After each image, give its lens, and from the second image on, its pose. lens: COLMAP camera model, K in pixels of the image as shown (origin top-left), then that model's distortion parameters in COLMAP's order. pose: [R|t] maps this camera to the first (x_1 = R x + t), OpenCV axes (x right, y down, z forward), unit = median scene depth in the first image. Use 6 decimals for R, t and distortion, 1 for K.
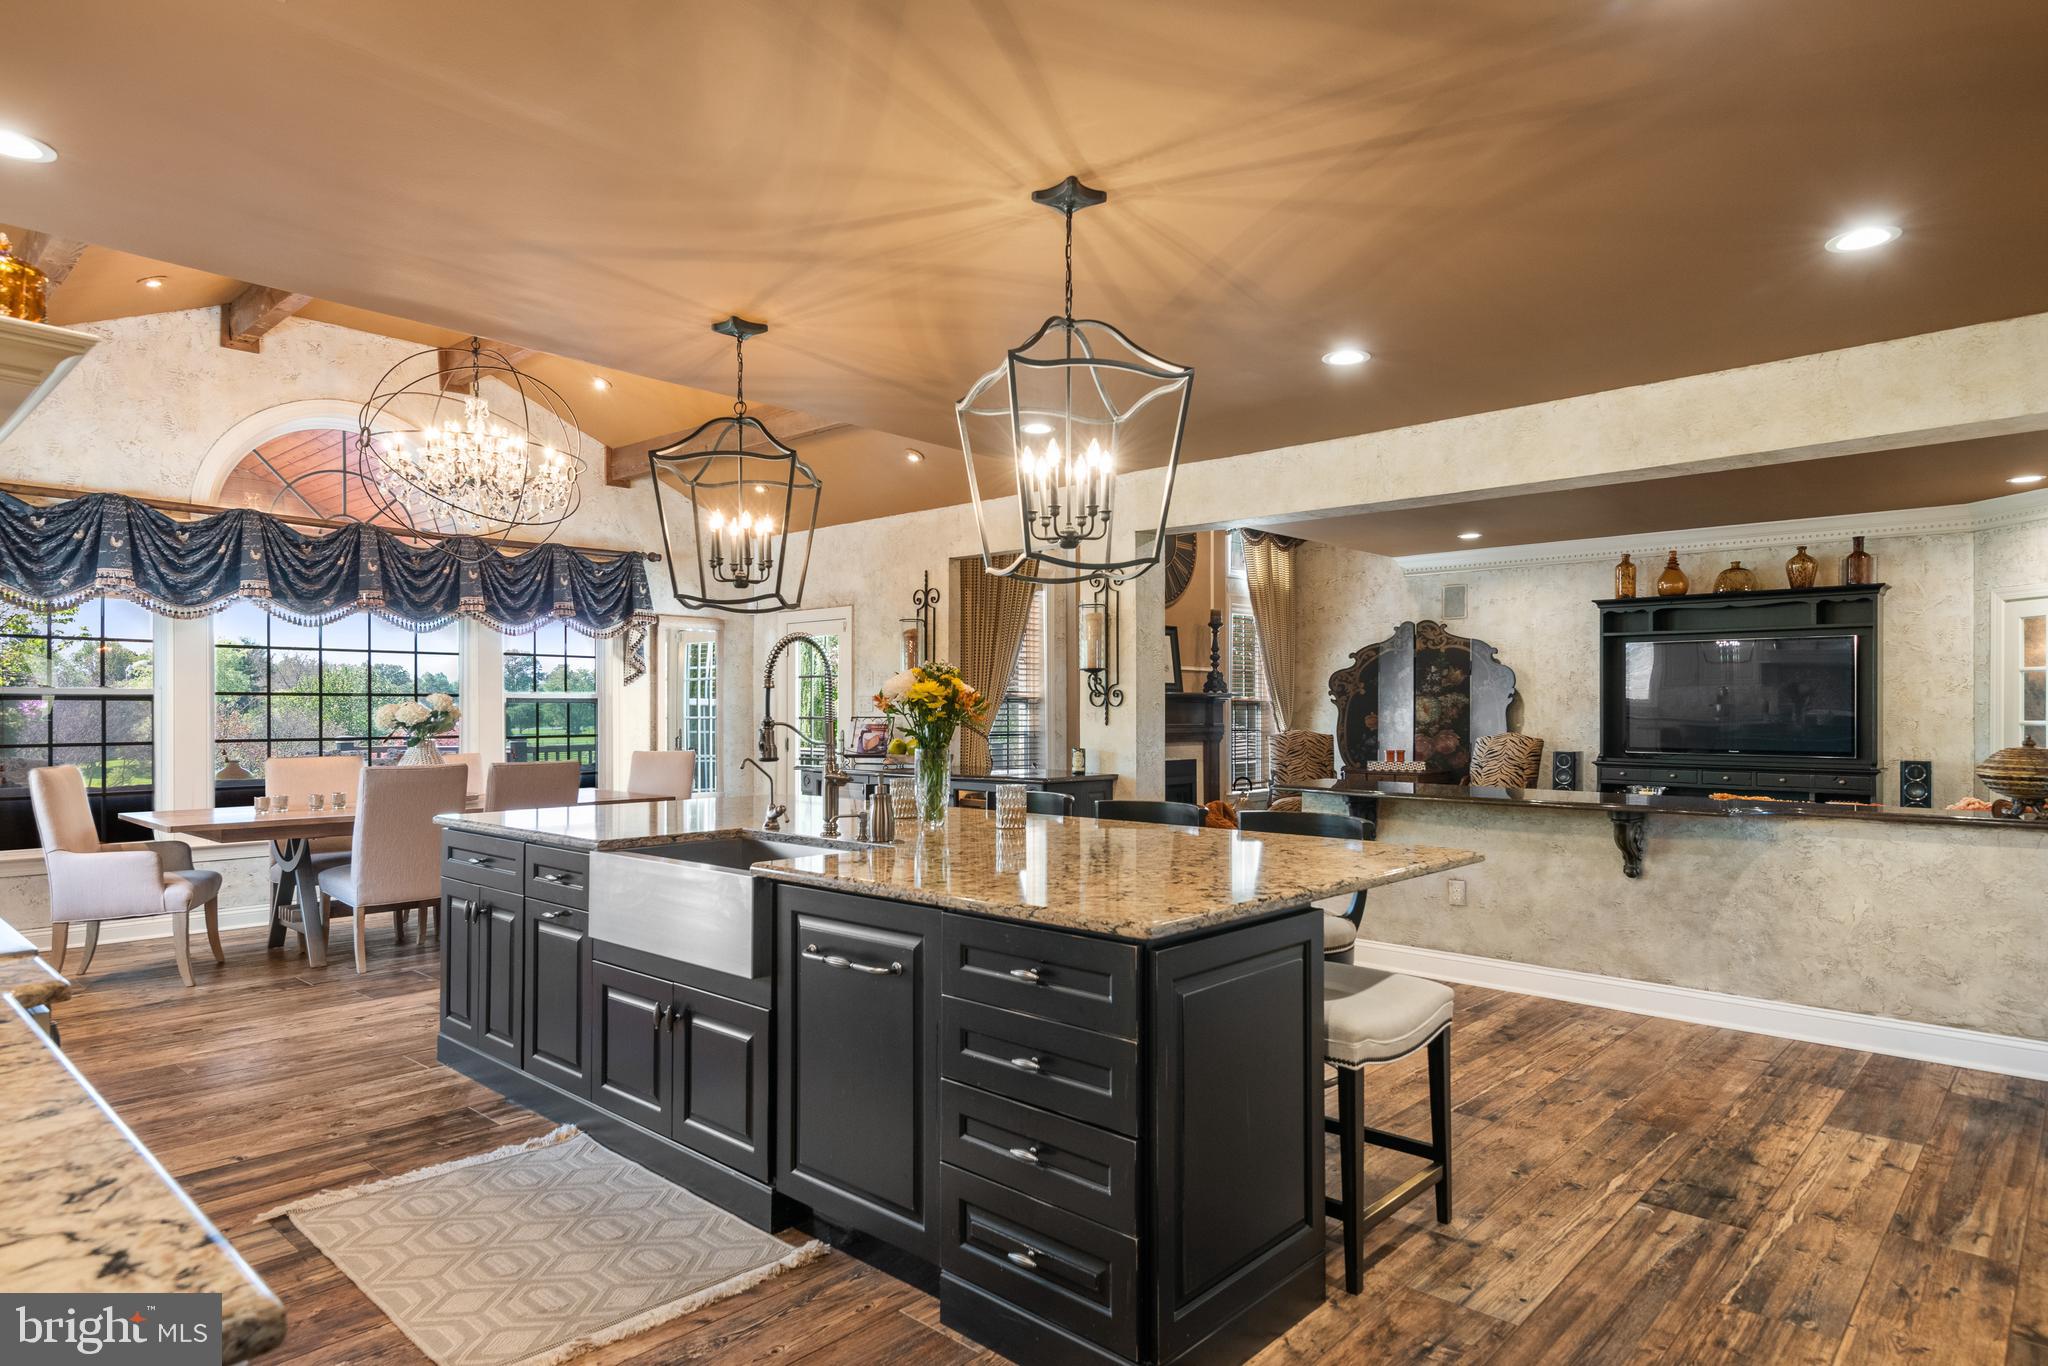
lens RADIAL K [[1168.1, 0, 1024.4], [0, 1168.1, 703.9], [0, 0, 1]] dist [0.027196, -0.009504]
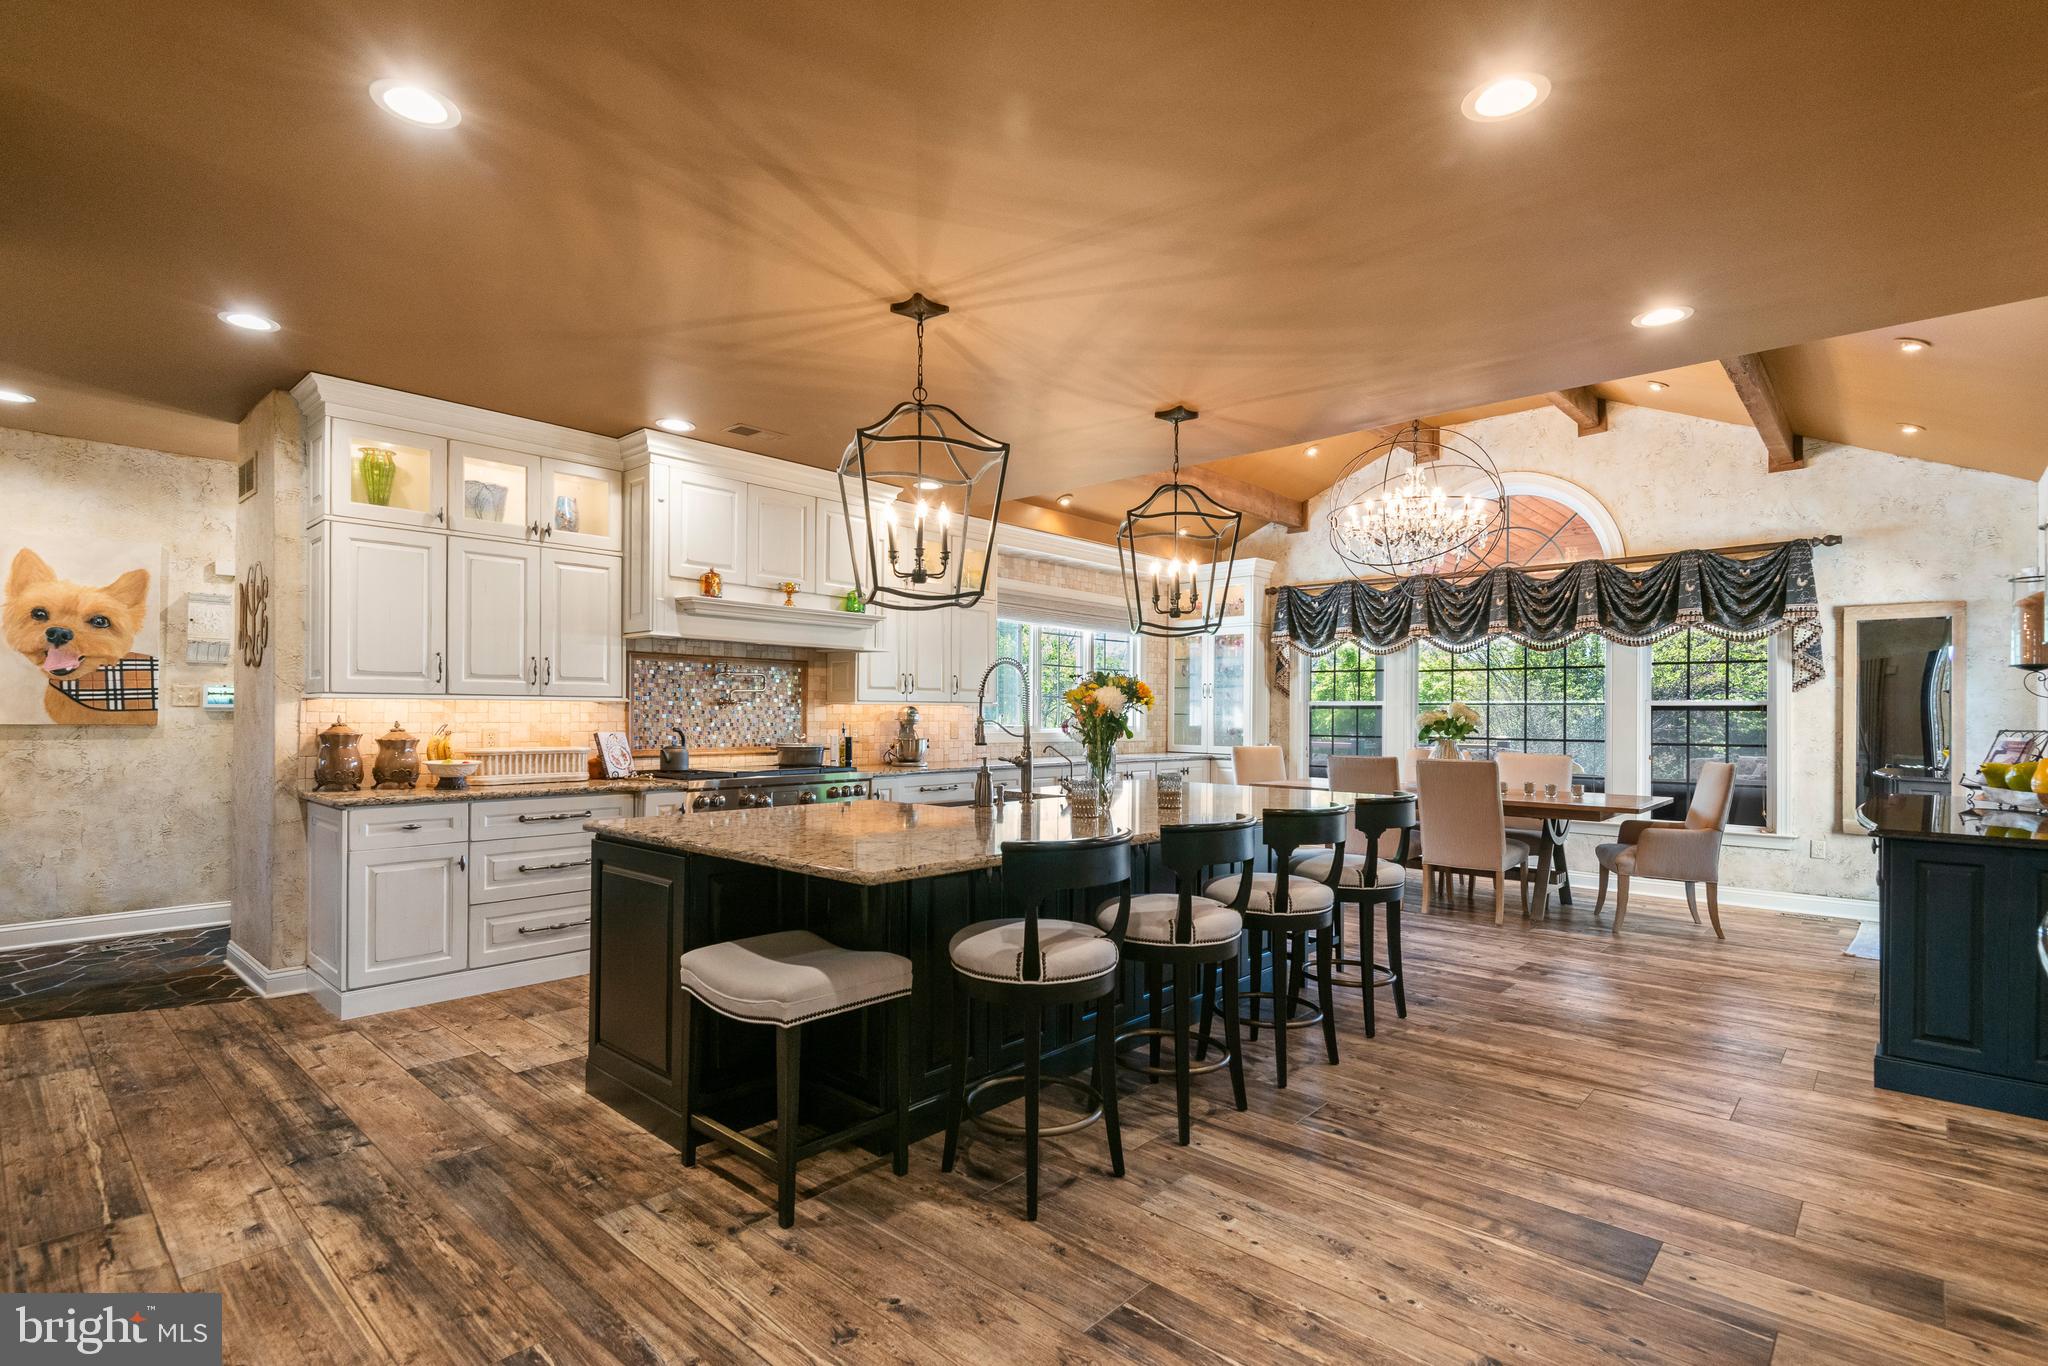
lens RADIAL K [[976.1, 0, 1022.5], [0, 976.1, 705.6], [0, 0, 1]] dist [-0.001976, -0.000335]
pose [[-0.001479, -0.008458, -0.999963, 0.524238], [-0.002195, 0.999962, -0.008455, 0.004156], [0.999996, 0.002182, -0.001497, 0.532828]]
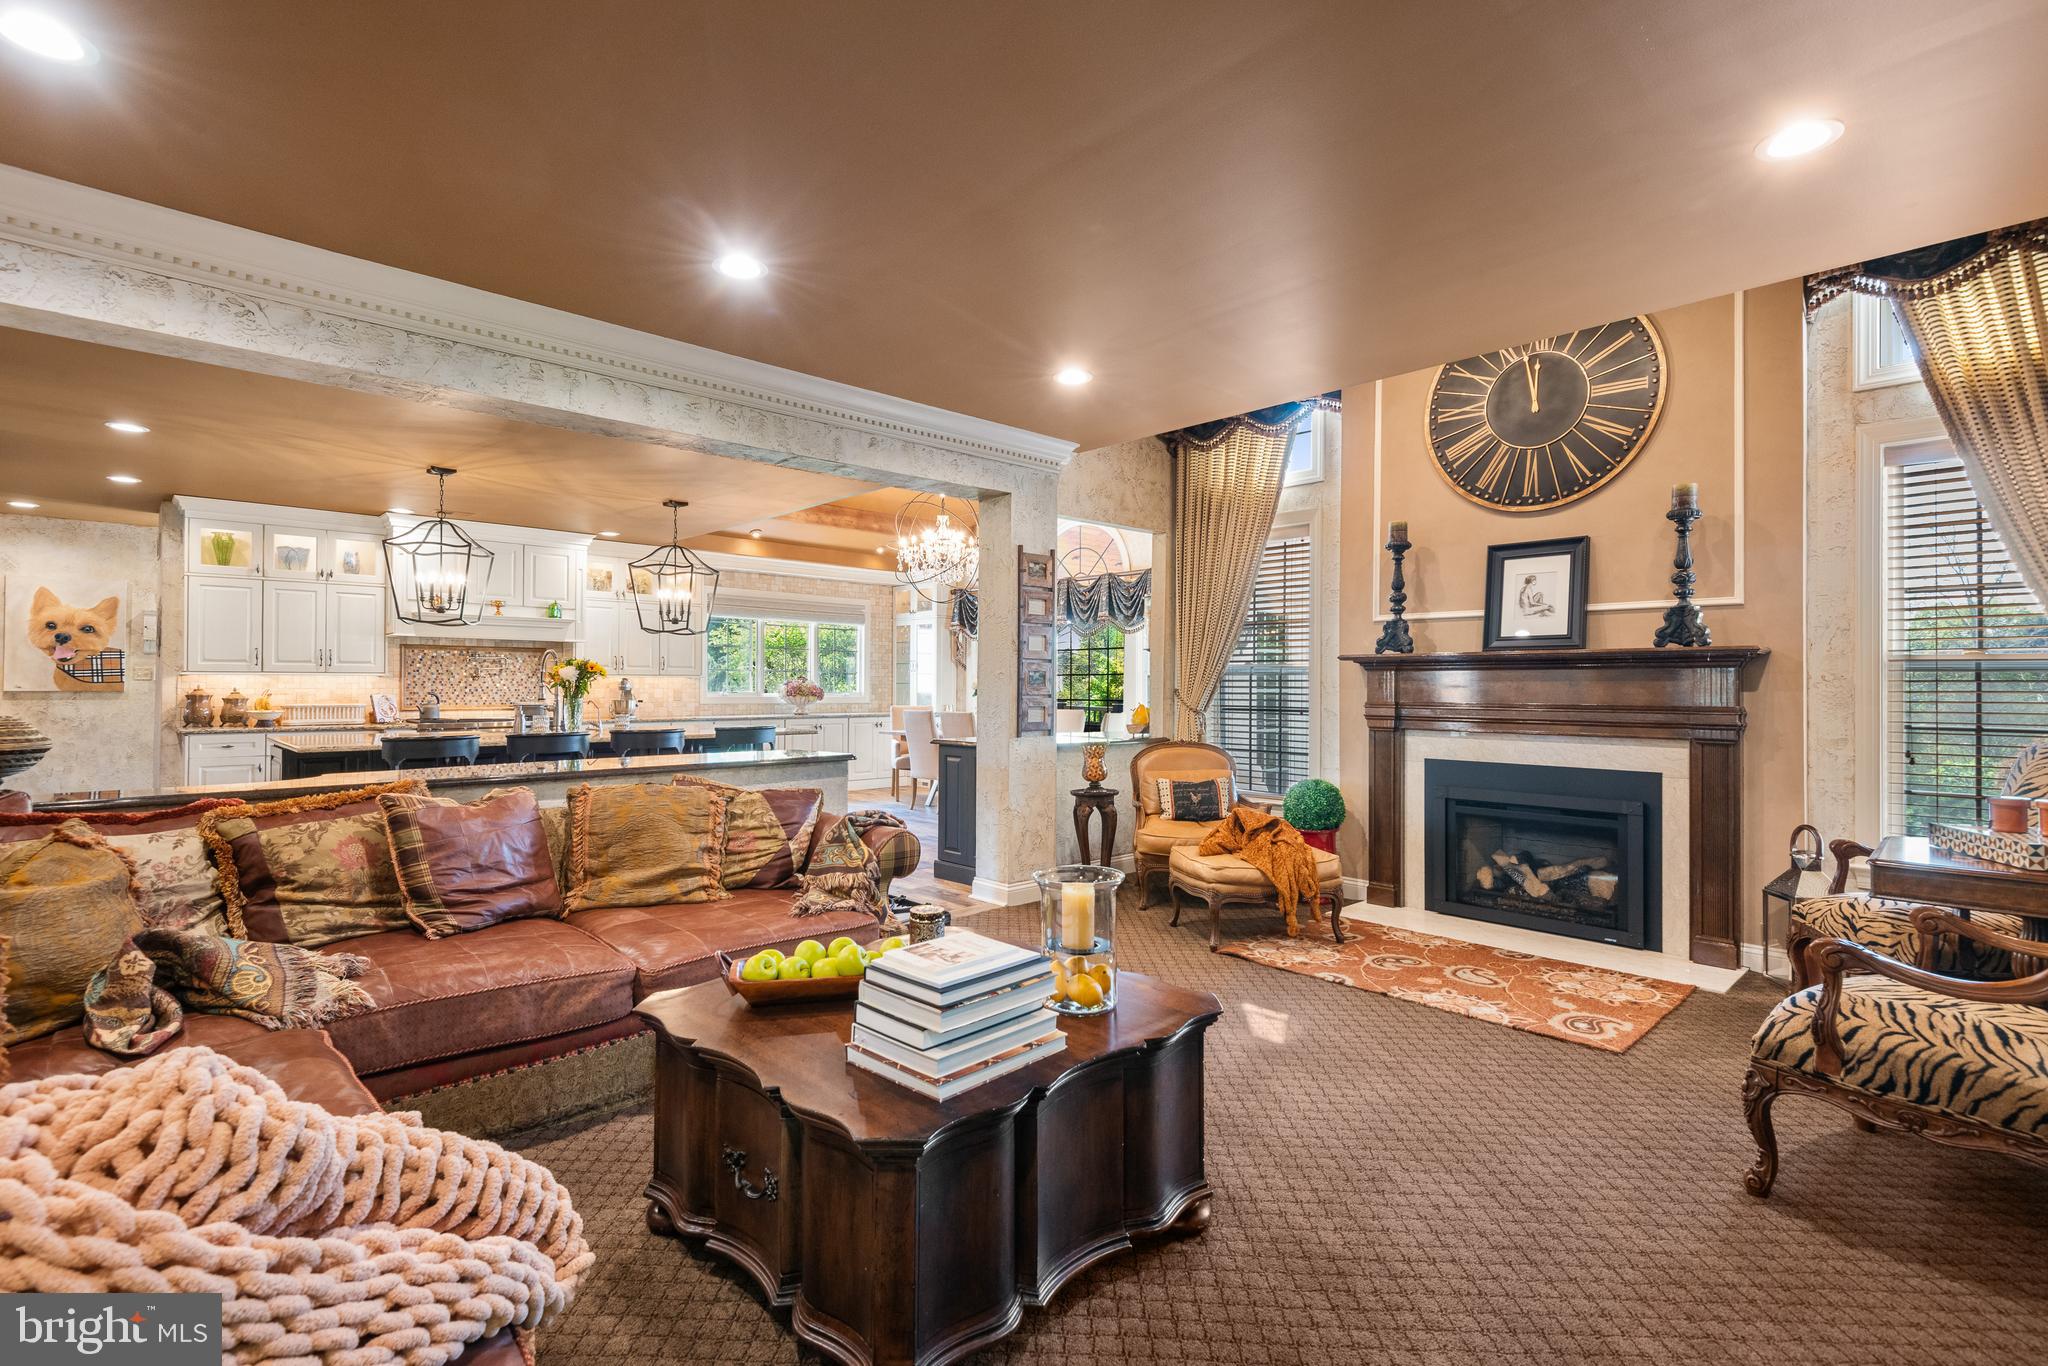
lens RADIAL K [[955.4, 0, 1026.2], [0, 955.4, 672.7], [0, 0, 1]] dist [0.005560, -0.000151]
pose [[-0.070722, -0.014143, -0.997396, 0.929803], [0.001638, 0.999896, -0.014295, 0.010191], [0.997495, -0.002644, -0.070692, 1.125800]]
